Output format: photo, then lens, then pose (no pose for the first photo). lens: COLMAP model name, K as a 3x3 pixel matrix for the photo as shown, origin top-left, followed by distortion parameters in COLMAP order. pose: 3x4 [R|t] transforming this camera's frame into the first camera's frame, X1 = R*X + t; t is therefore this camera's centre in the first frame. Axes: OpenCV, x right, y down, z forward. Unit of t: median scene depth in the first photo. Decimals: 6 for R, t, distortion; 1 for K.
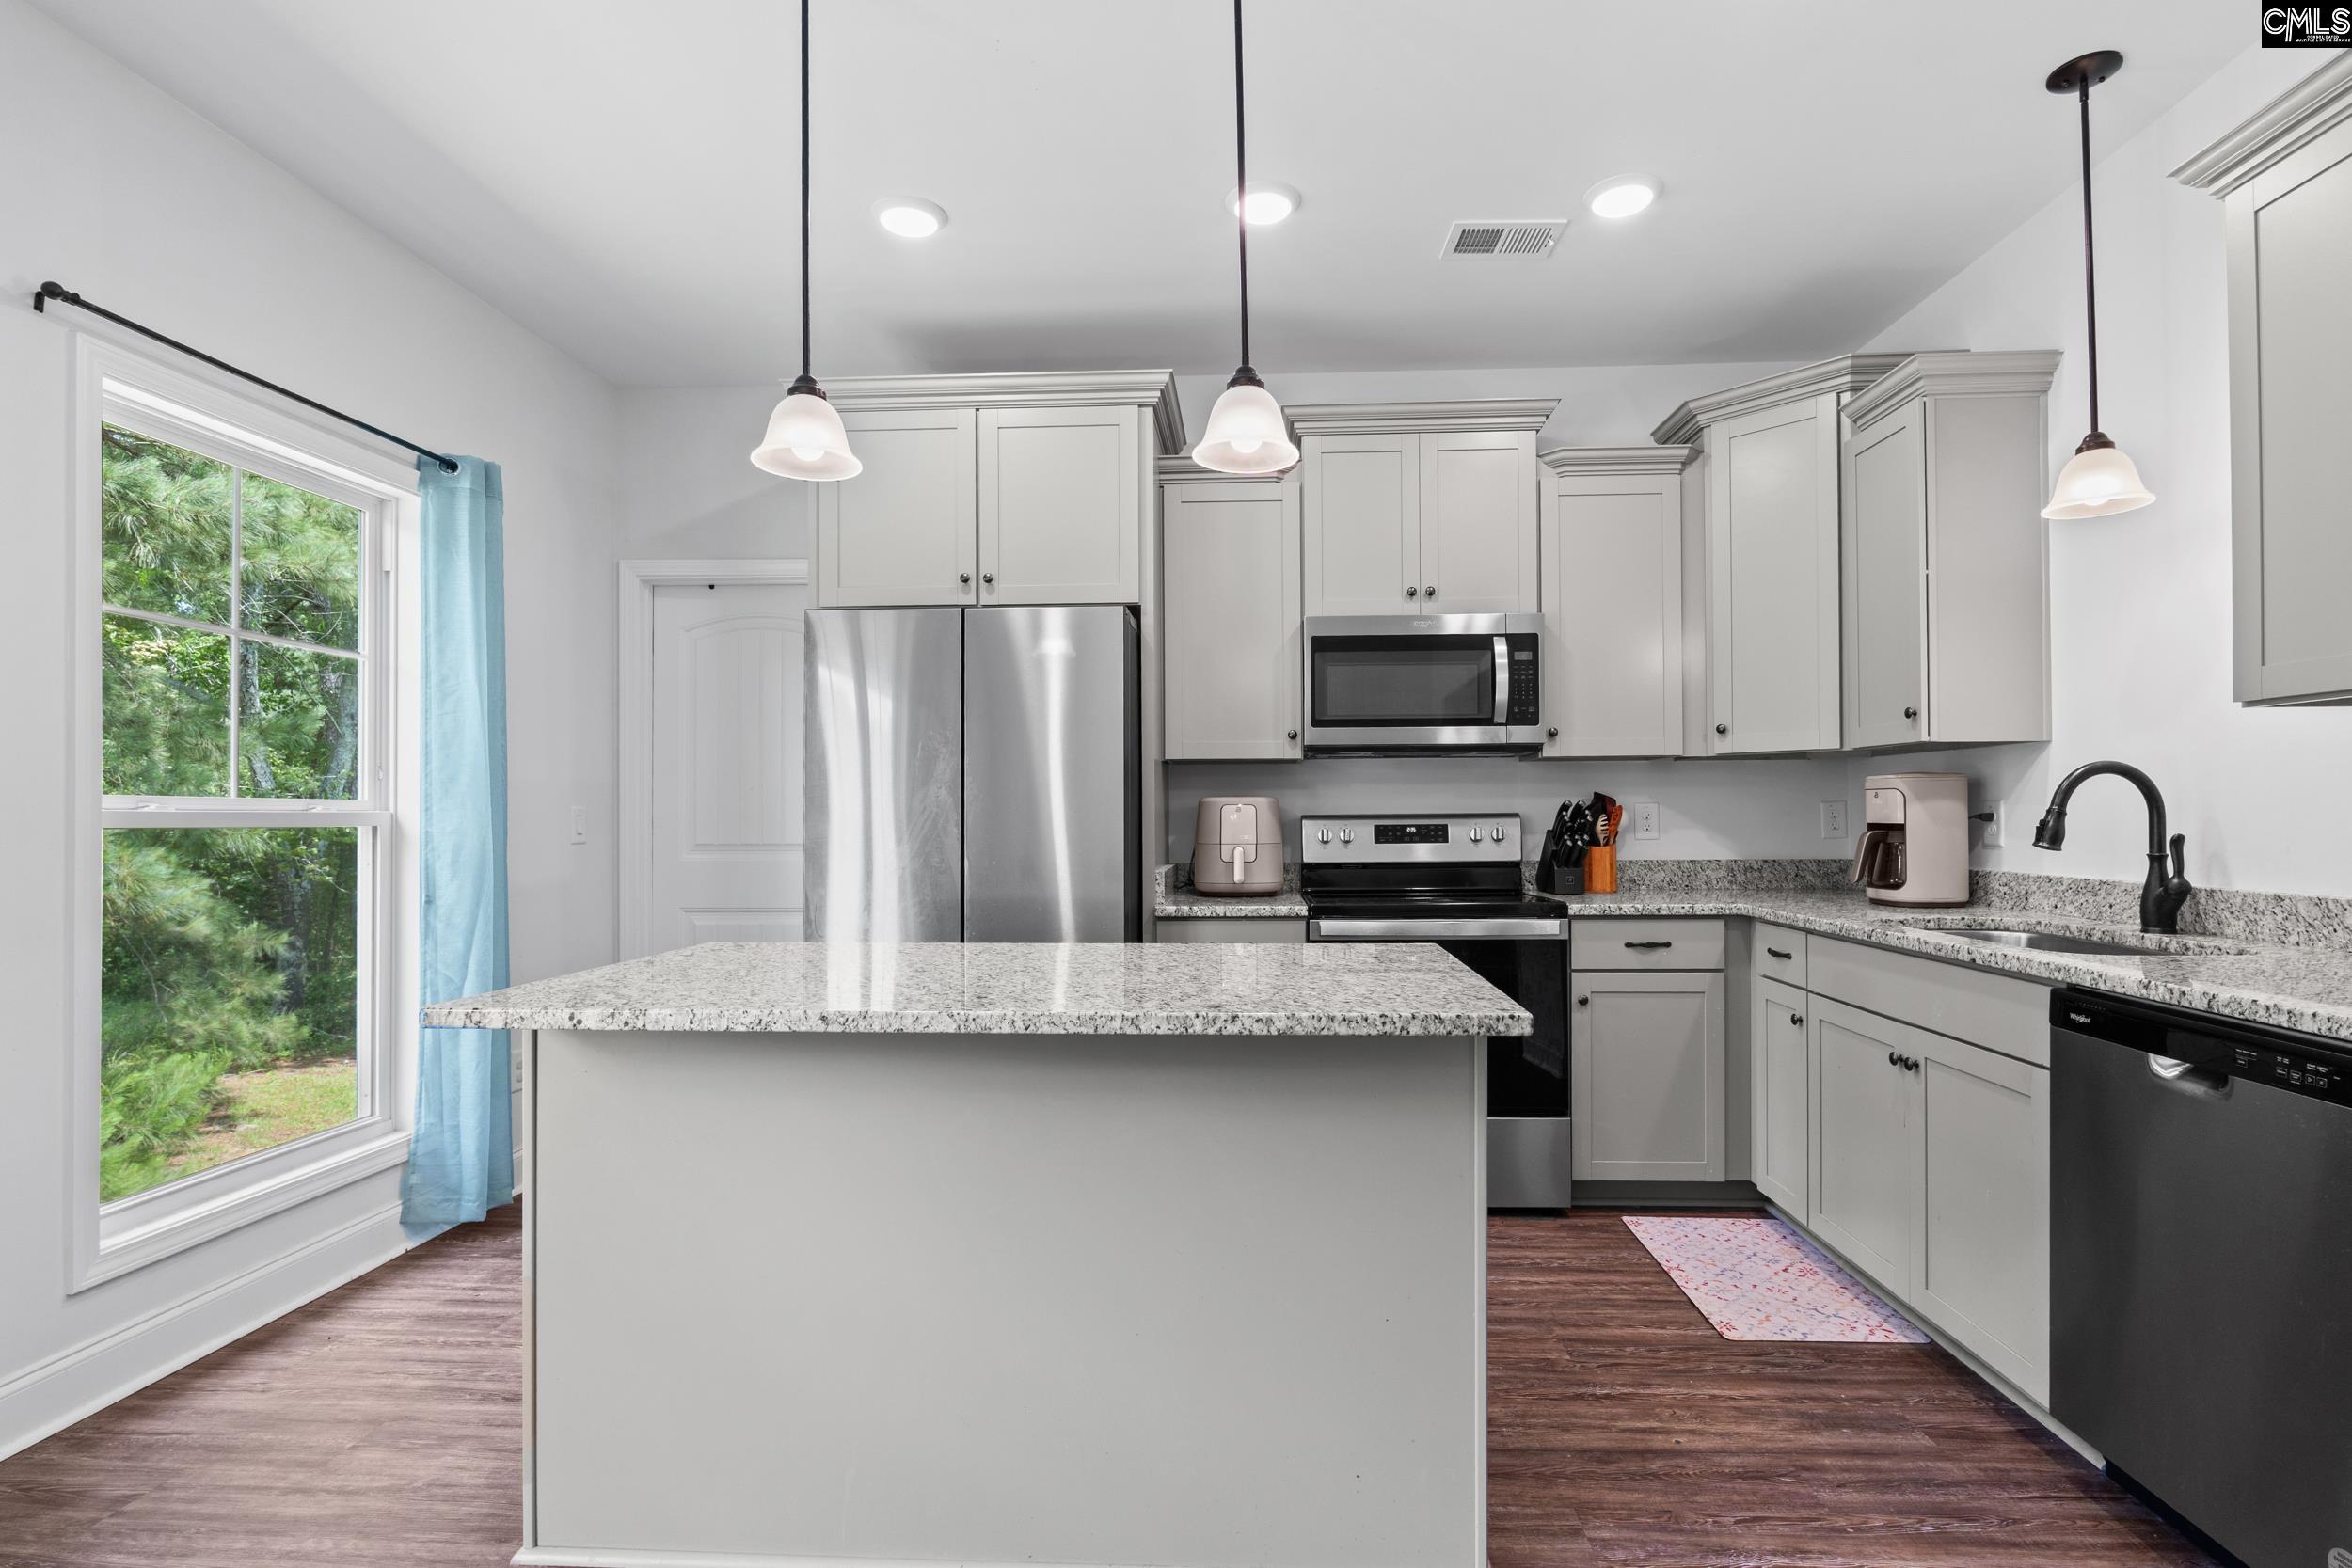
lens RADIAL K [[1096.5, 0, 1212.3], [0, 1096.5, 809.2], [0, 0, 1]] dist [-0.011105, 0.001763]
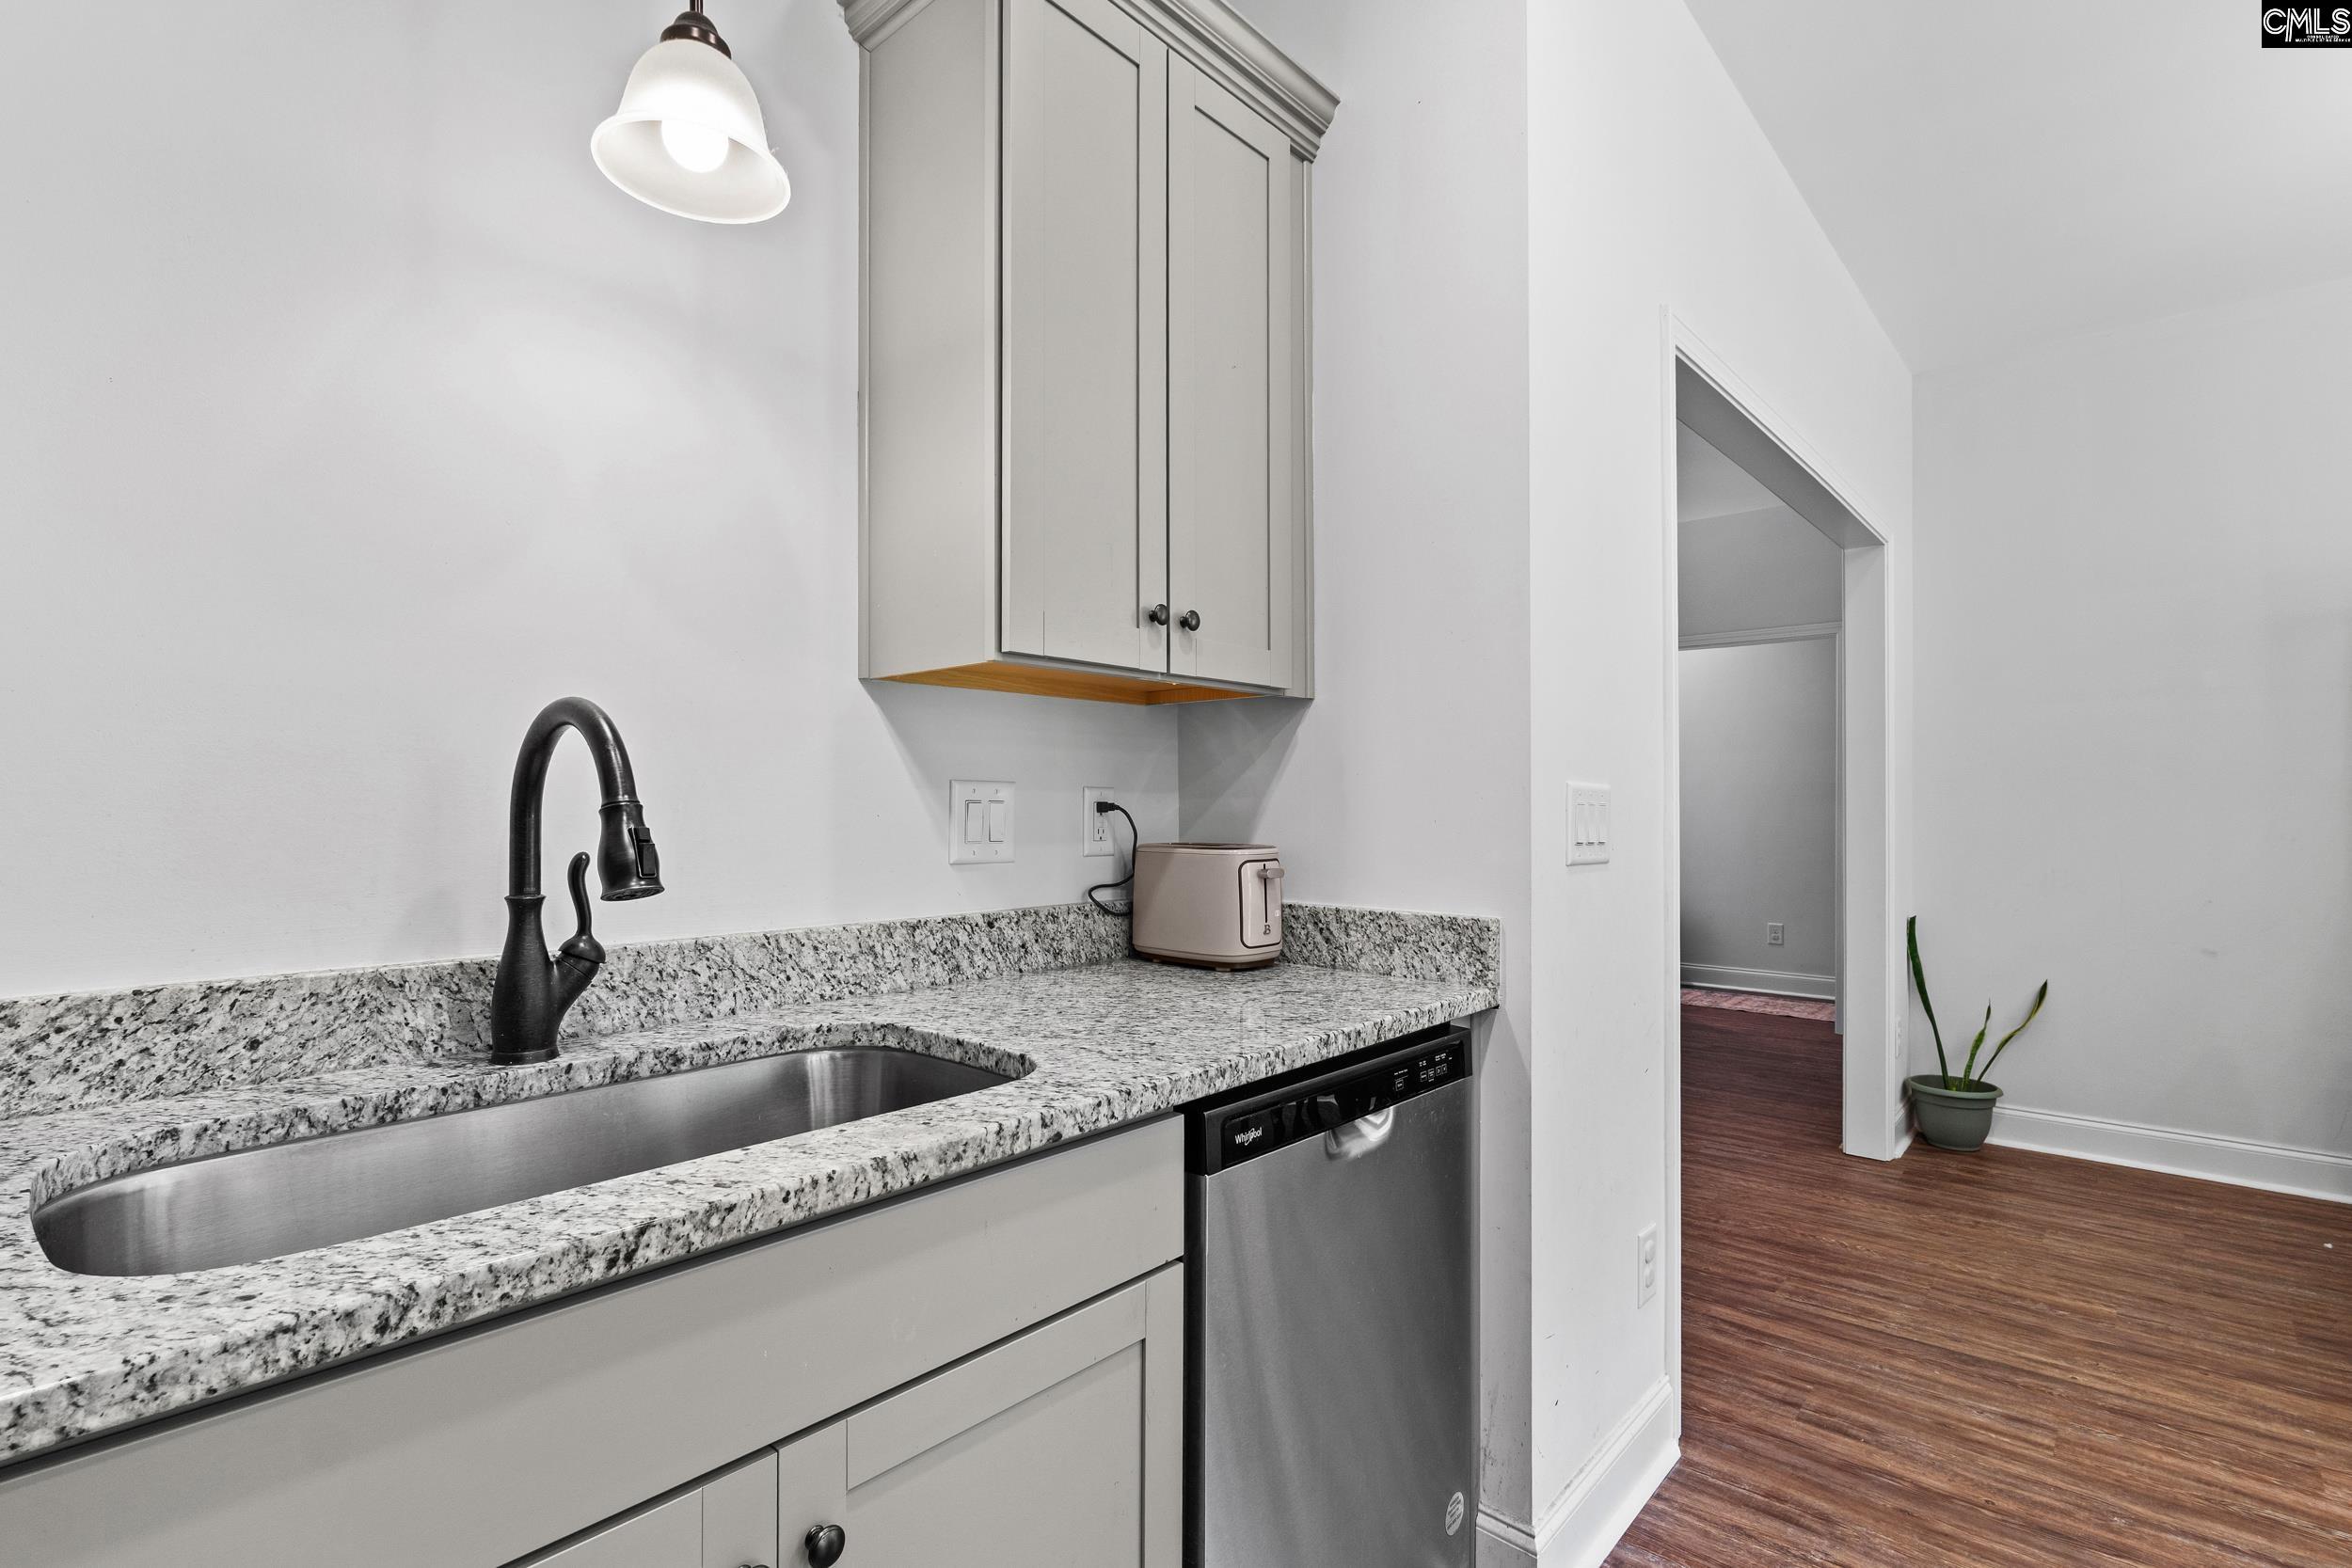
lens RADIAL K [[1096.5, 0, 1172.9], [0, 1096.5, 785.7], [0, 0, 1]] dist [-0.011105, 0.001763]
pose [[-0.772166, 0.014548, 0.635254, 0.251626], [-0.001173, 0.999704, -0.024320, 0.002271], [-0.635420, -0.019524, -0.771920, 0.907816]]
